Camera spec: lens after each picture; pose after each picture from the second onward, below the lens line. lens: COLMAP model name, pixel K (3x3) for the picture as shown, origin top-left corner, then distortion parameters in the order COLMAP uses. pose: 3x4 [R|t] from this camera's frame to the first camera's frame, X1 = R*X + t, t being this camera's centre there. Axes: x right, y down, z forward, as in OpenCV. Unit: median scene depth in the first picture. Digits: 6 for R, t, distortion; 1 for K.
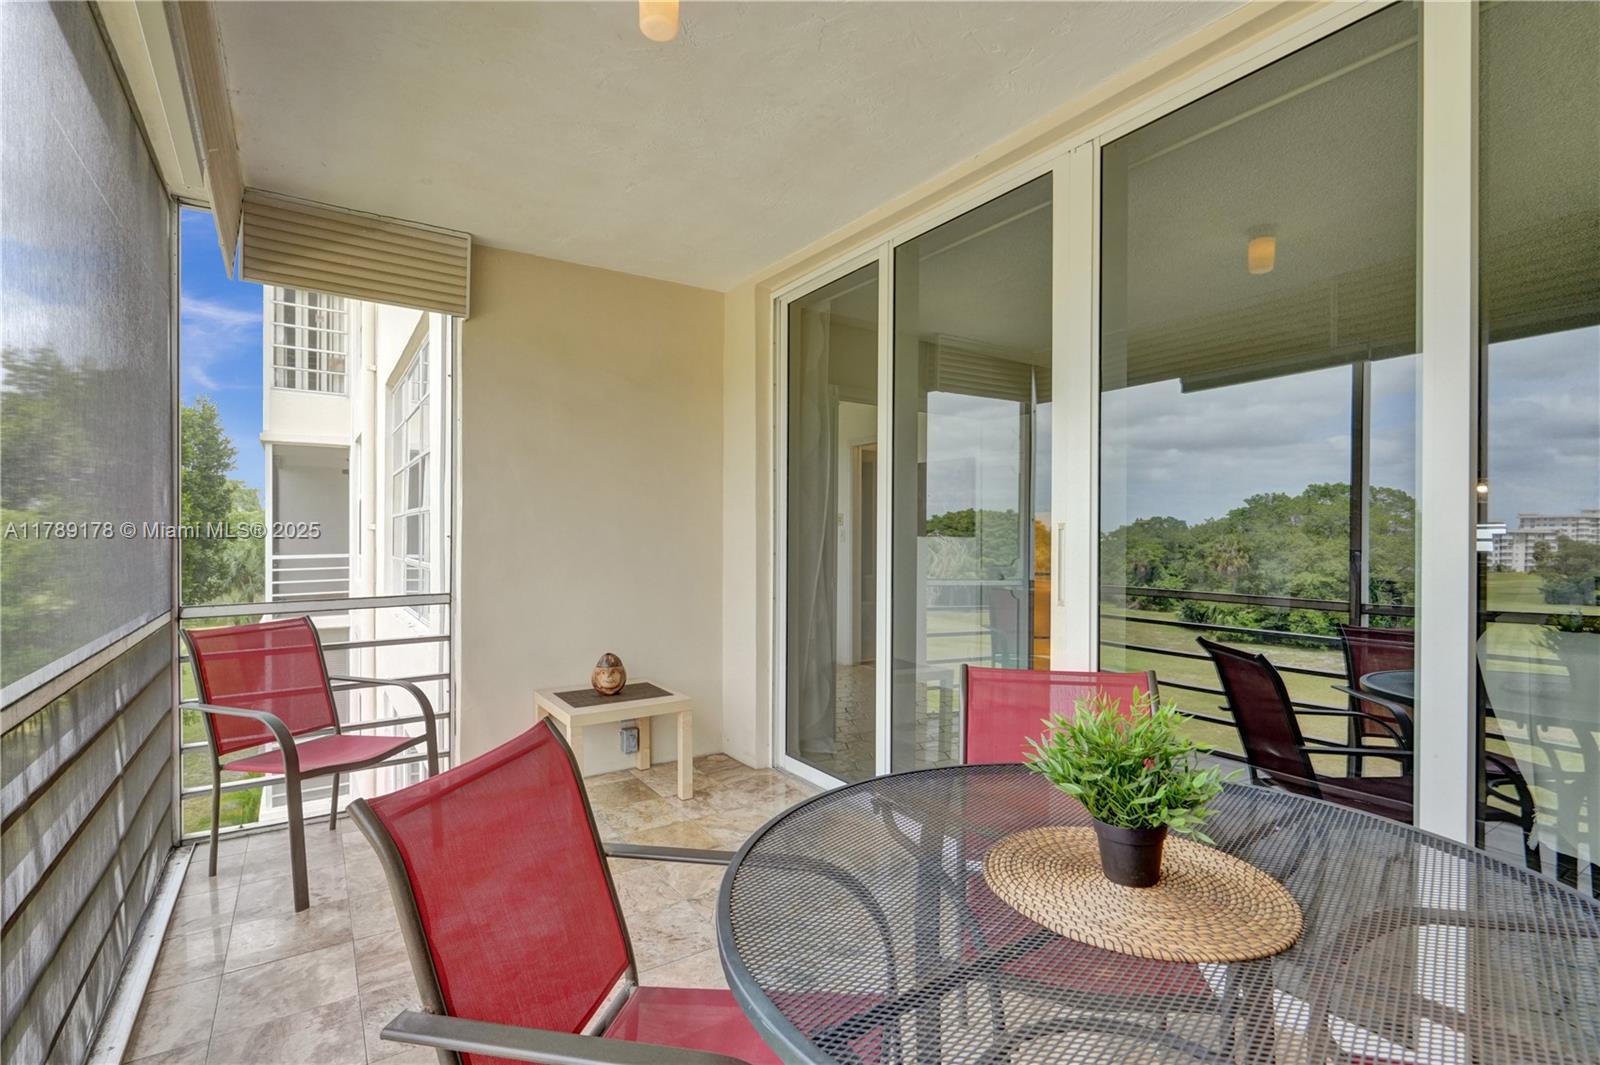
lens RADIAL K [[749.9, 0, 808.3], [0, 749.9, 537.4], [0, 0, 1]] dist [-0.000965, -0.001661]
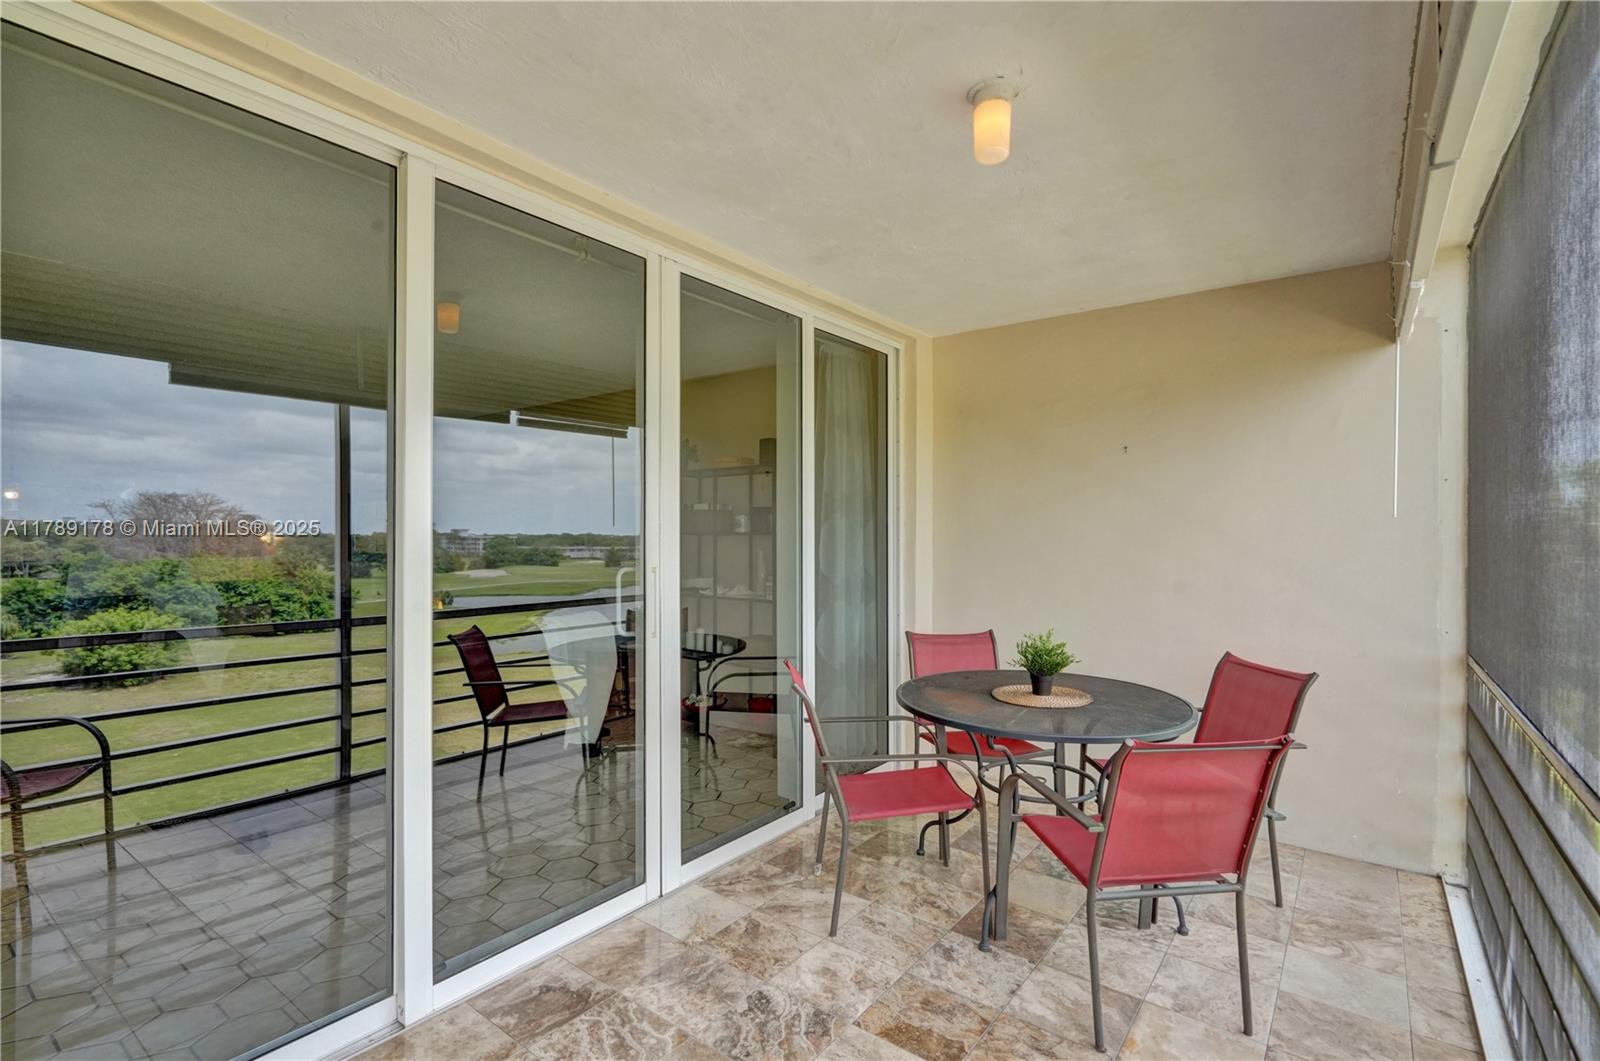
lens RADIAL K [[749.9, 0, 794.6], [0, 749.9, 532.0], [0, 0, 1]] dist [-0.000965, -0.001661]
pose [[-0.329847, -0.005596, 0.944018, -0.670960], [-0.003793, 0.999982, 0.004602, -0.061838], [-0.944027, -0.002063, -0.329863, 0.933036]]
